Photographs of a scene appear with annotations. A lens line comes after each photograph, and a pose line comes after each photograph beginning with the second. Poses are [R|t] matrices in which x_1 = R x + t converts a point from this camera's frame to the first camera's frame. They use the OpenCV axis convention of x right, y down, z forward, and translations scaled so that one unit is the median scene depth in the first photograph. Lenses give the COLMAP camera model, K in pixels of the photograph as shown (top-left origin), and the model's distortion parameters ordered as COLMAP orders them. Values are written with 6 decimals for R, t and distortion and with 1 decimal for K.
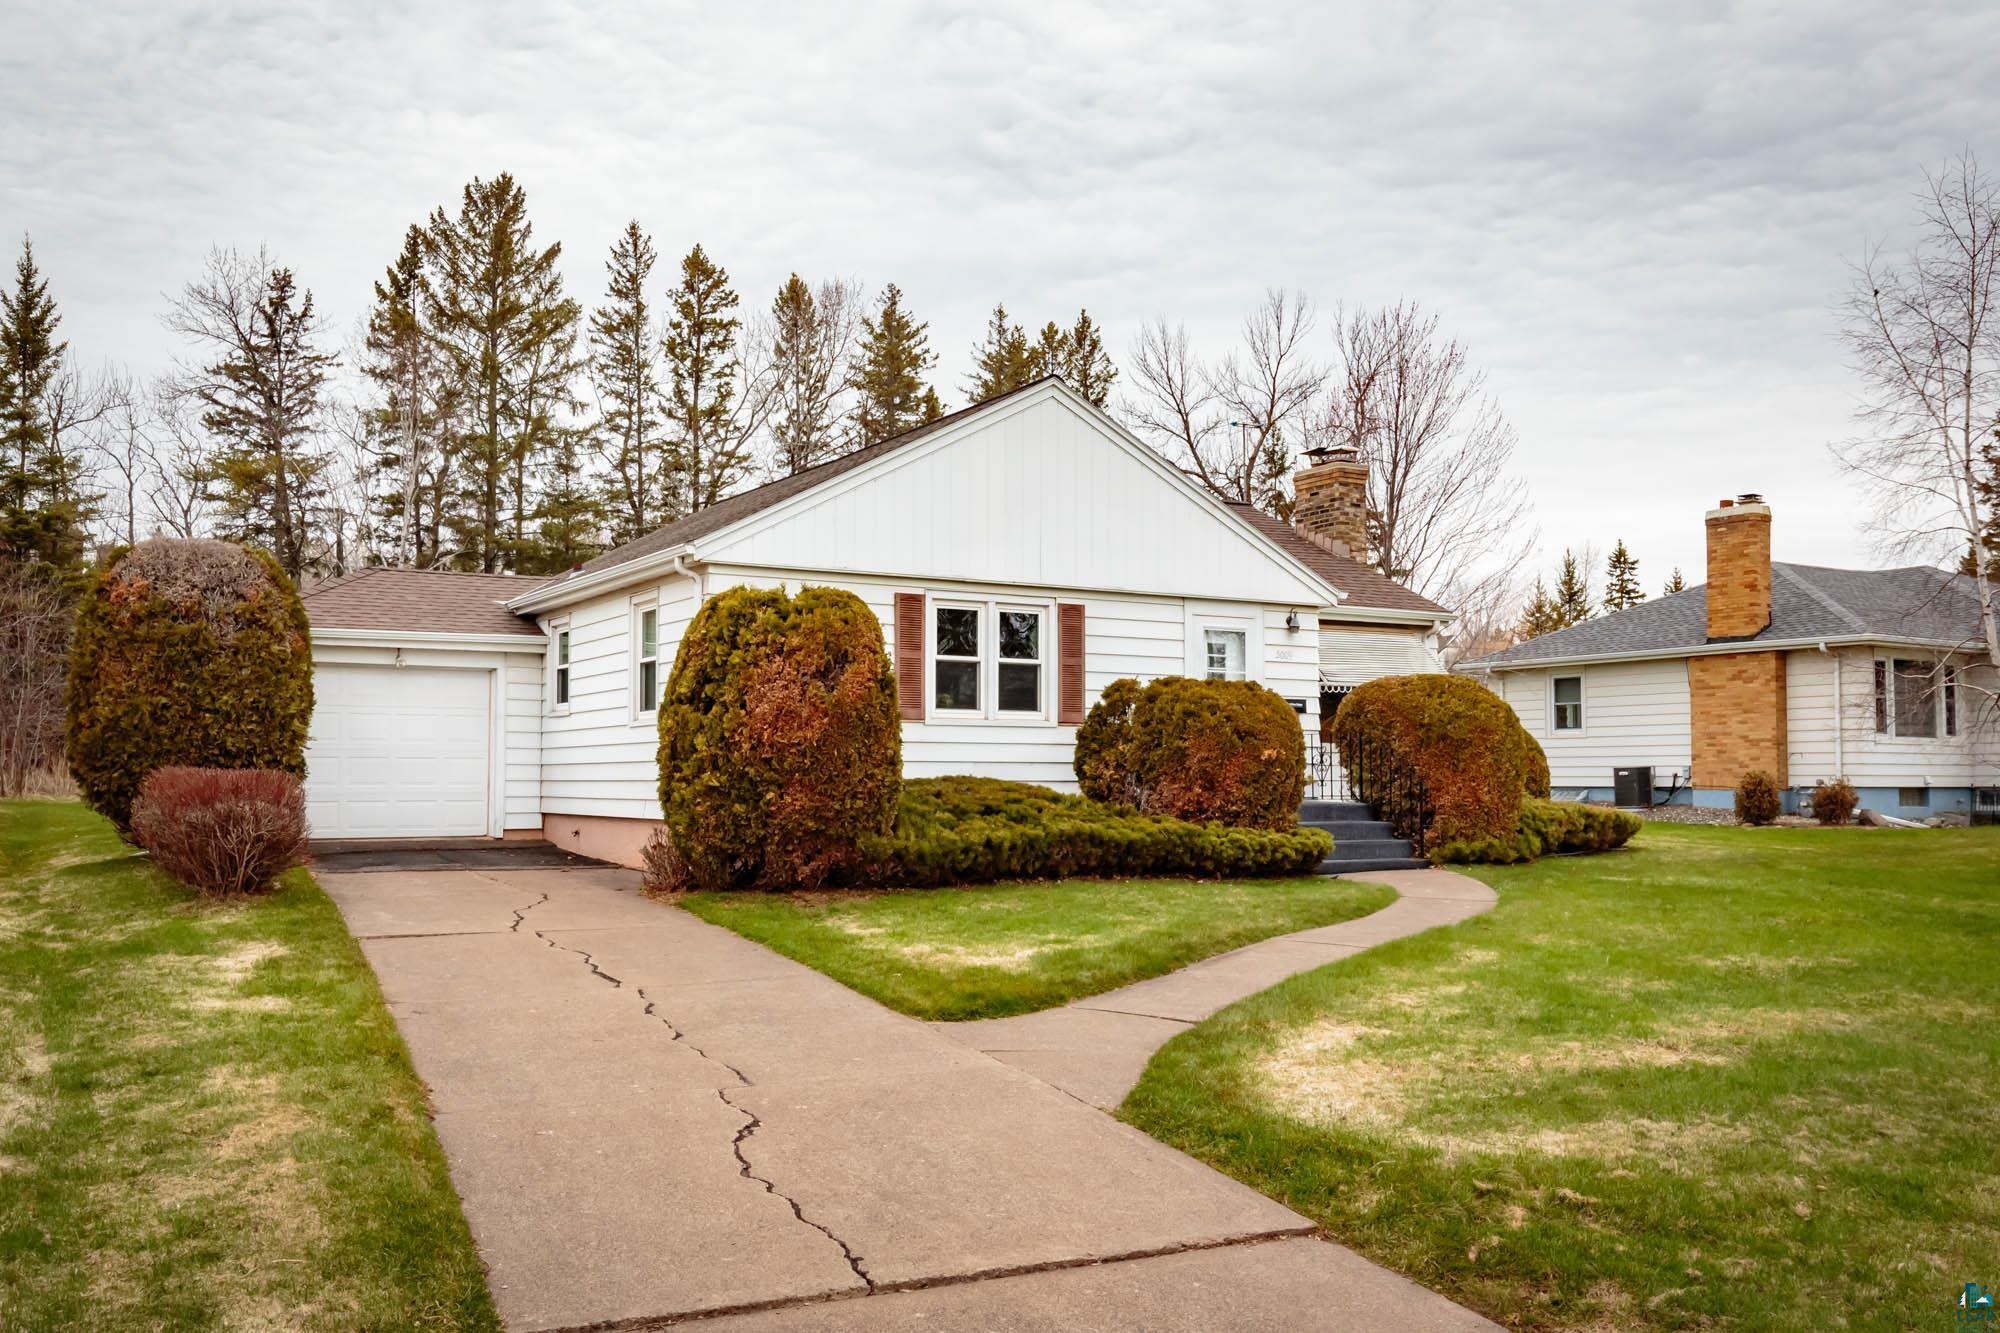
lens RADIAL K [[1708.0, 0, 1000.0], [0, 1708.0, 666.5], [0, 0, 1]] dist [0.007811, 0.001228]
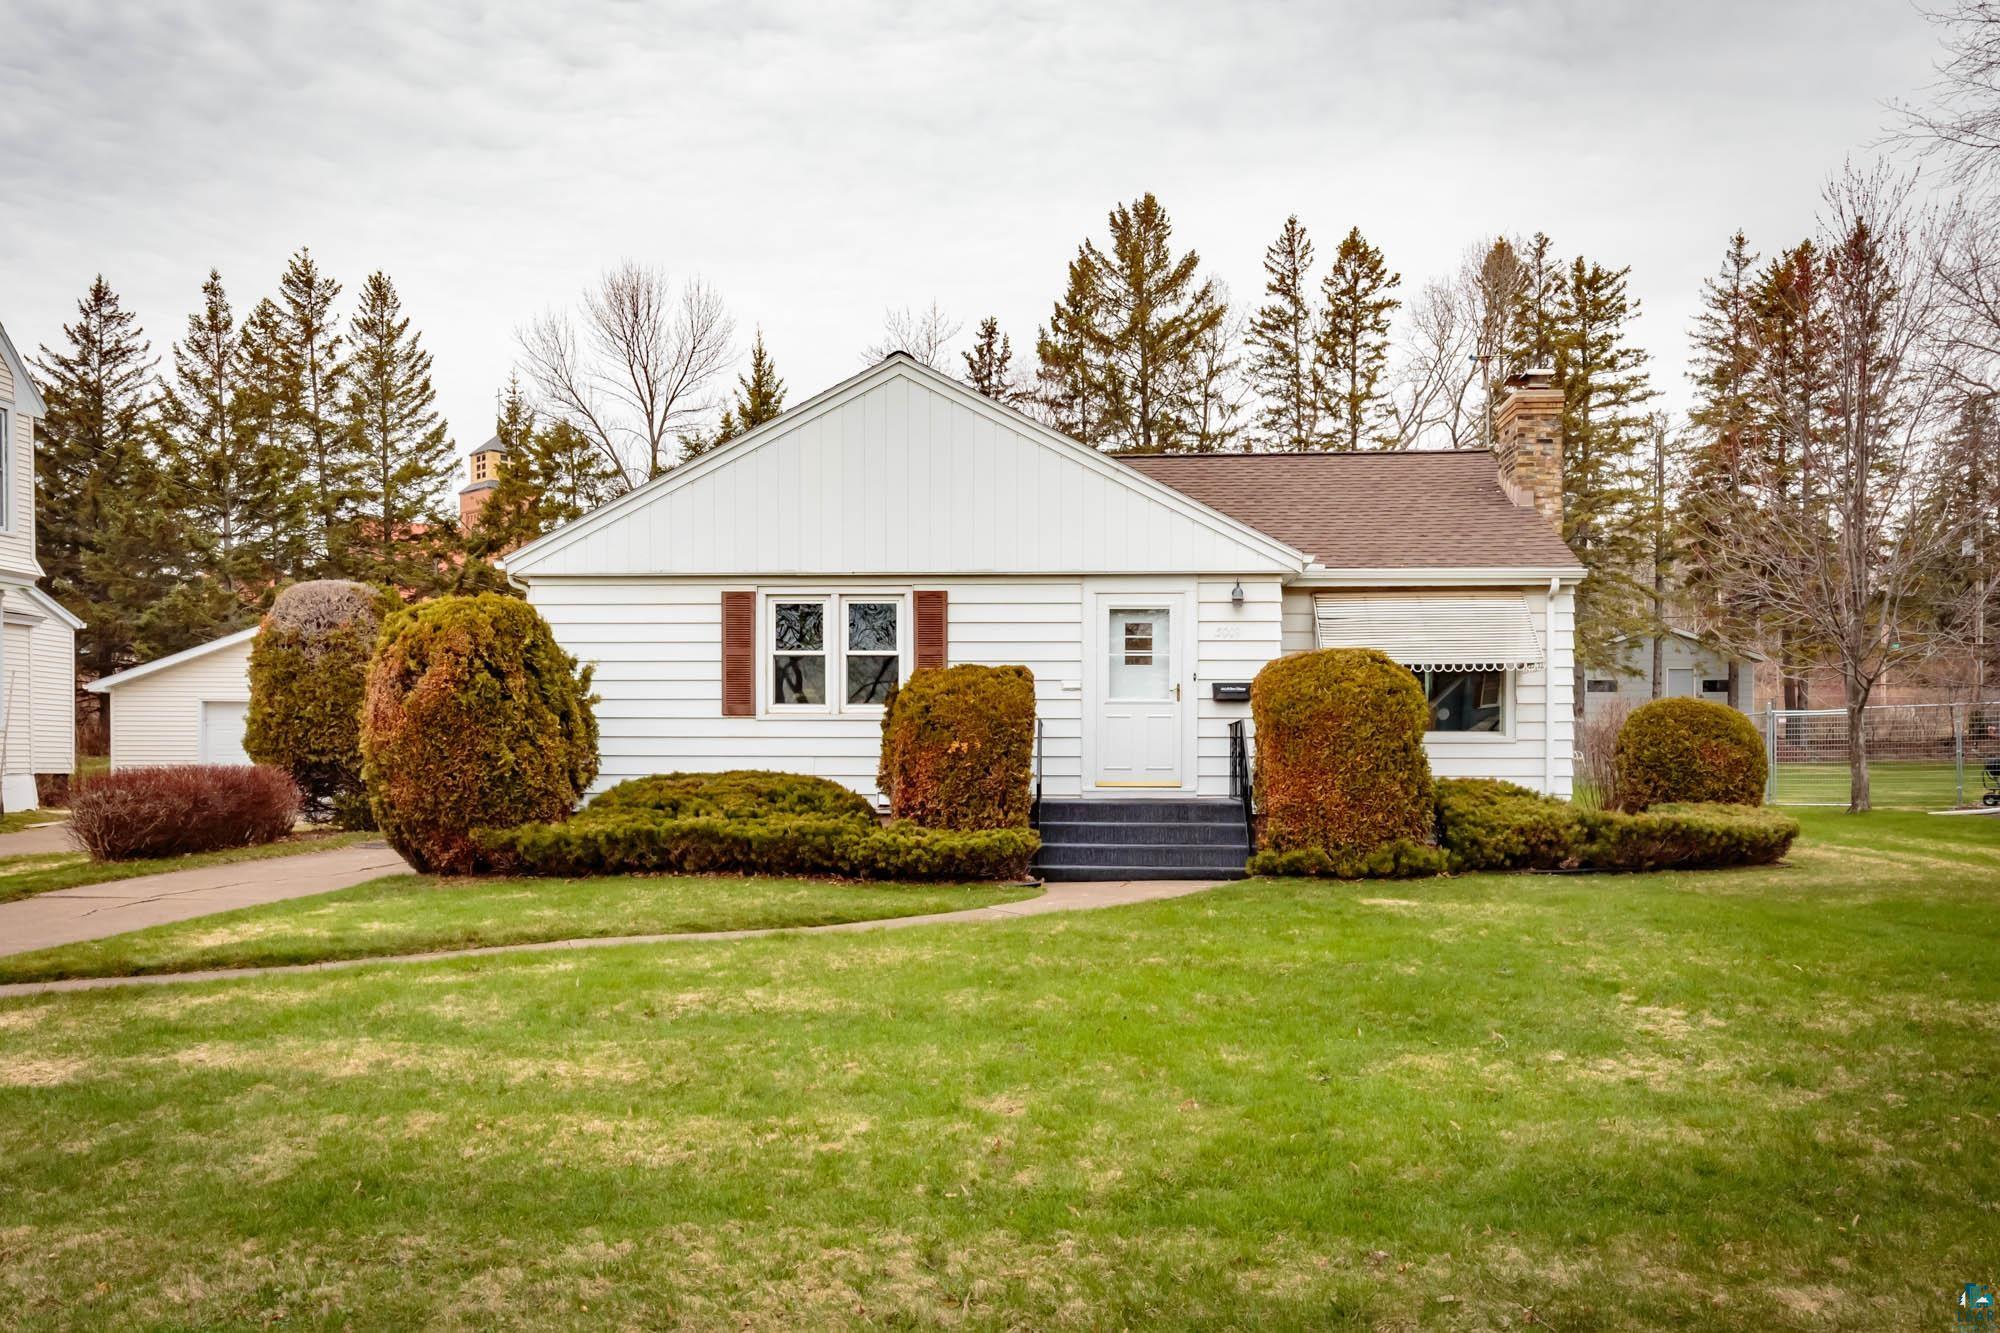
lens RADIAL K [[1652.6, 0, 1000.7], [0, 1652.6, 777.5], [0, 0, 1]] dist [0.008766, 0.003921]
pose [[0.829199, 0.003727, -0.558941, 0.224331], [0.035893, 0.997559, 0.059900, 0.005179], [0.557799, -0.069731, 0.827041, 0.093924]]
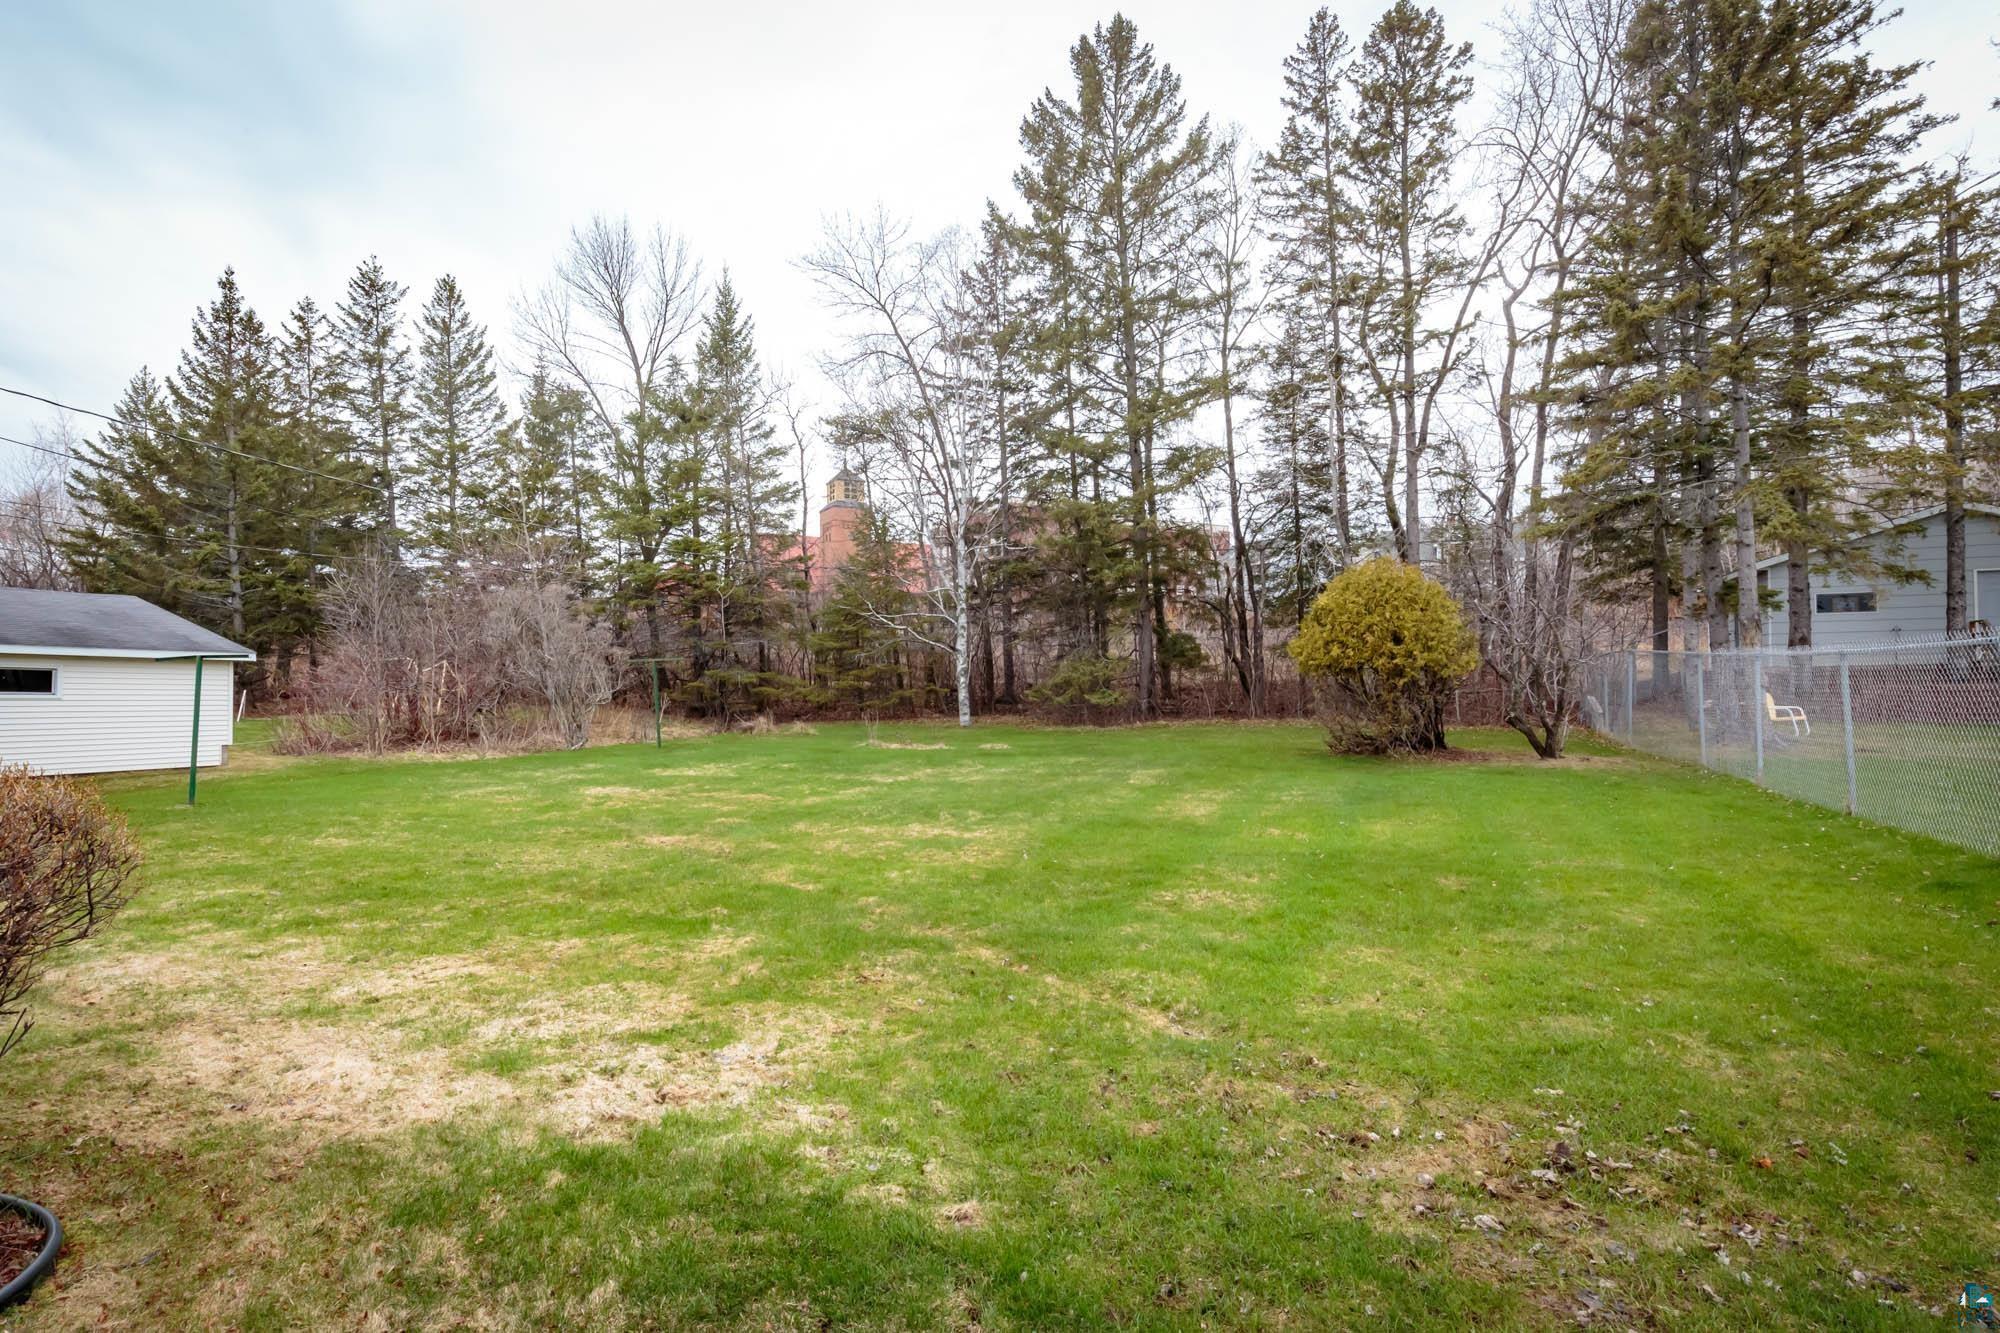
lens RADIAL K [[989.3, 0, 1000.0], [0, 989.3, 666.5], [0, 0, 1]] dist [0.026356, -0.000108]
pose [[0.580575, -0.034145, -0.813491, 0.074411], [0.062085, 0.998068, 0.002417, 0.030421], [0.811836, -0.051909, 0.581573, 0.712035]]
